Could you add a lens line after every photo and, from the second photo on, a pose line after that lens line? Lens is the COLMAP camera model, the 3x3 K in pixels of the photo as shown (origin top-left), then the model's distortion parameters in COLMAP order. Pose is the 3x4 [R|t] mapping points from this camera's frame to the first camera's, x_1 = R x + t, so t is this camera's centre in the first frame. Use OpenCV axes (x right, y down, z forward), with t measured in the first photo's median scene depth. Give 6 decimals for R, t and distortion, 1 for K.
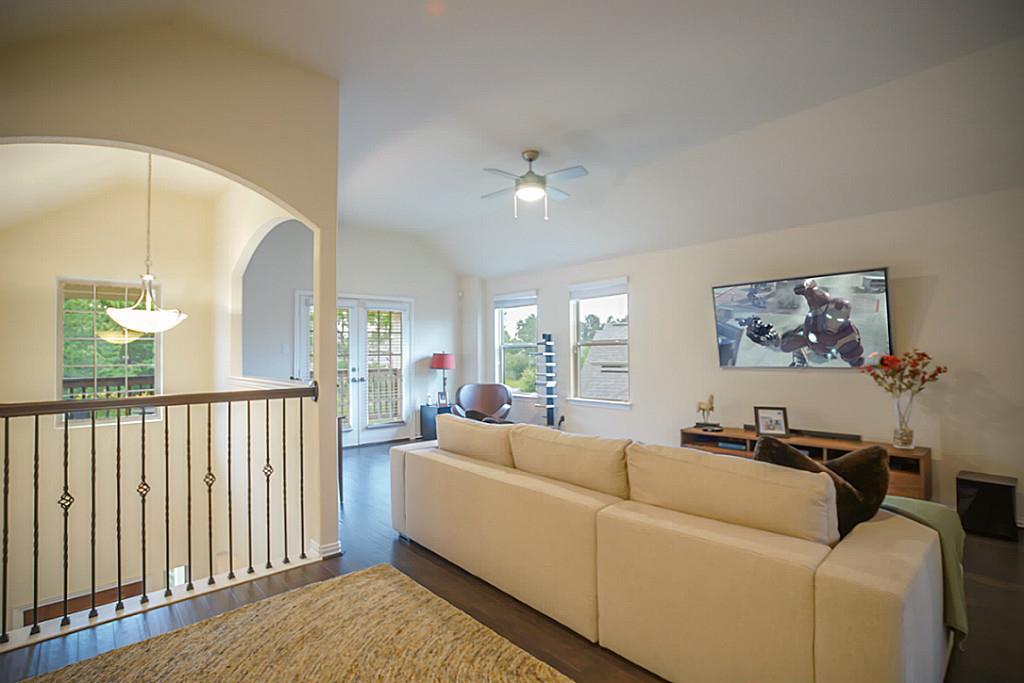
lens RADIAL K [[488.2, 0, 502.1], [0, 488.2, 341.0], [0, 0, 1]] dist [-0.061749, 0.025207]
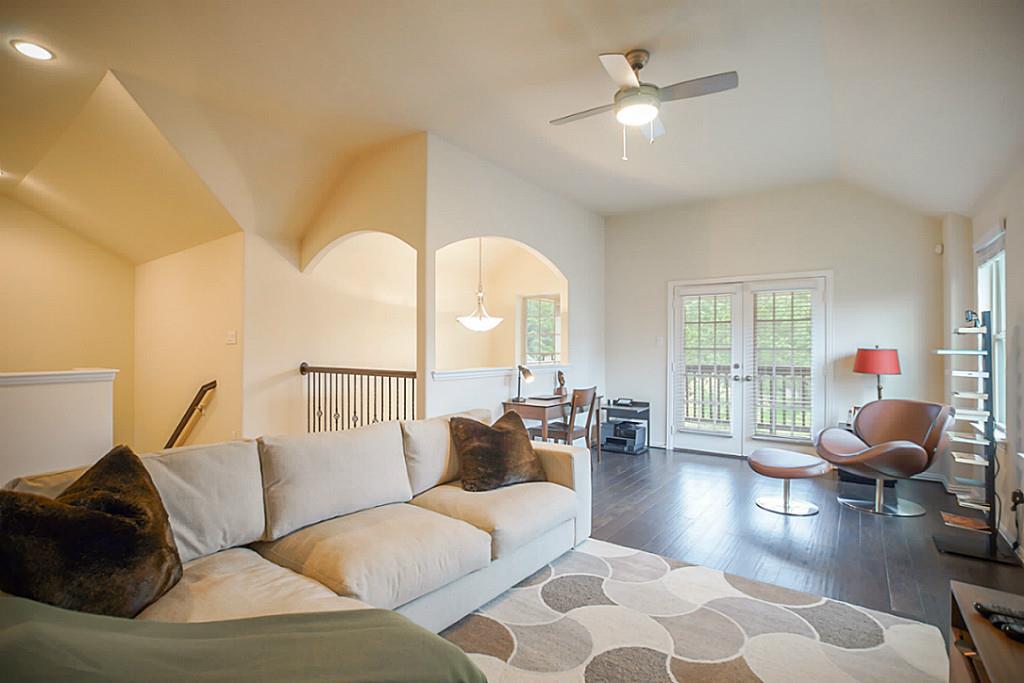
lens RADIAL K [[488.2, 0, 502.1], [0, 488.2, 341.0], [0, 0, 1]] dist [-0.061749, 0.025207]
pose [[0.194308, 0.007445, -0.980912, 0.434851], [0.014176, 0.999845, 0.010397, 0.000983], [0.980838, -0.015925, 0.194172, 0.440919]]
